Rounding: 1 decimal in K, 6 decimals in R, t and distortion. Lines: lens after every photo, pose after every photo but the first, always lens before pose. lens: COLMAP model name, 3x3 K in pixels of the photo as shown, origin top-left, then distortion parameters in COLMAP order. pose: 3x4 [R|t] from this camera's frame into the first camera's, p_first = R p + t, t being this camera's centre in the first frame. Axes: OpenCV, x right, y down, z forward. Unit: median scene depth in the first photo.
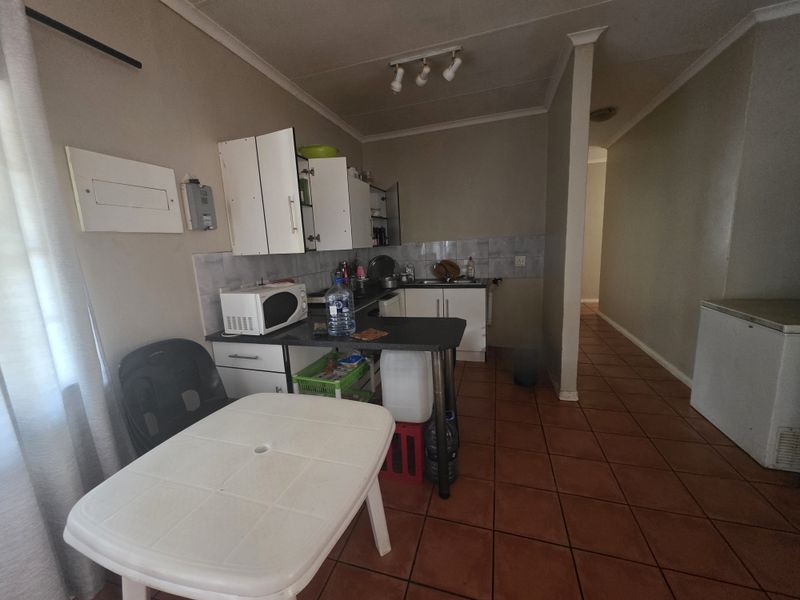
lens RADIAL K [[319.7, 0, 396.6], [0, 319.7, 298.9], [0, 0, 1]] dist [0.002807, 0.000432]
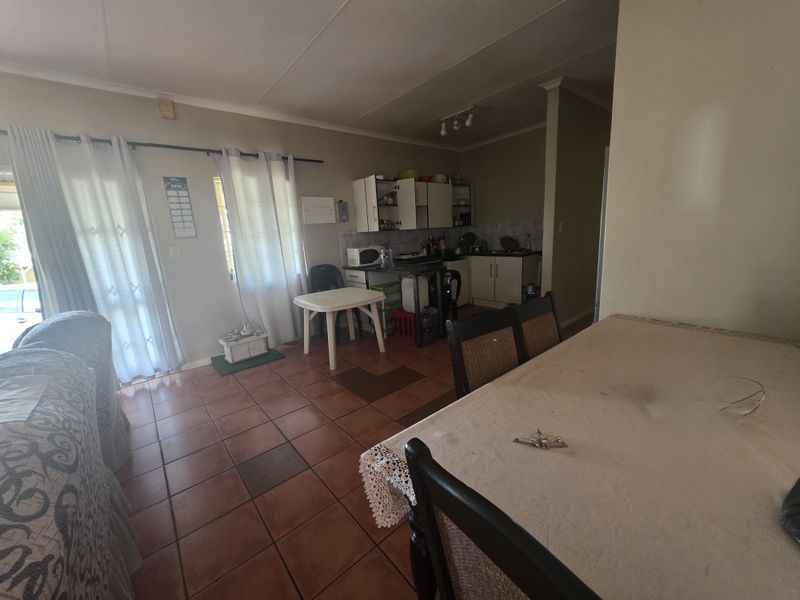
lens RADIAL K [[319.7, 0, 399.4], [0, 319.7, 300.3], [0, 0, 1]] dist [0.002807, 0.000432]
pose [[0.847231, 0.110241, -0.519659, 0.962241], [-0.071969, 0.993031, 0.093328, 0.104613], [0.526326, -0.041671, 0.849261, -0.754027]]
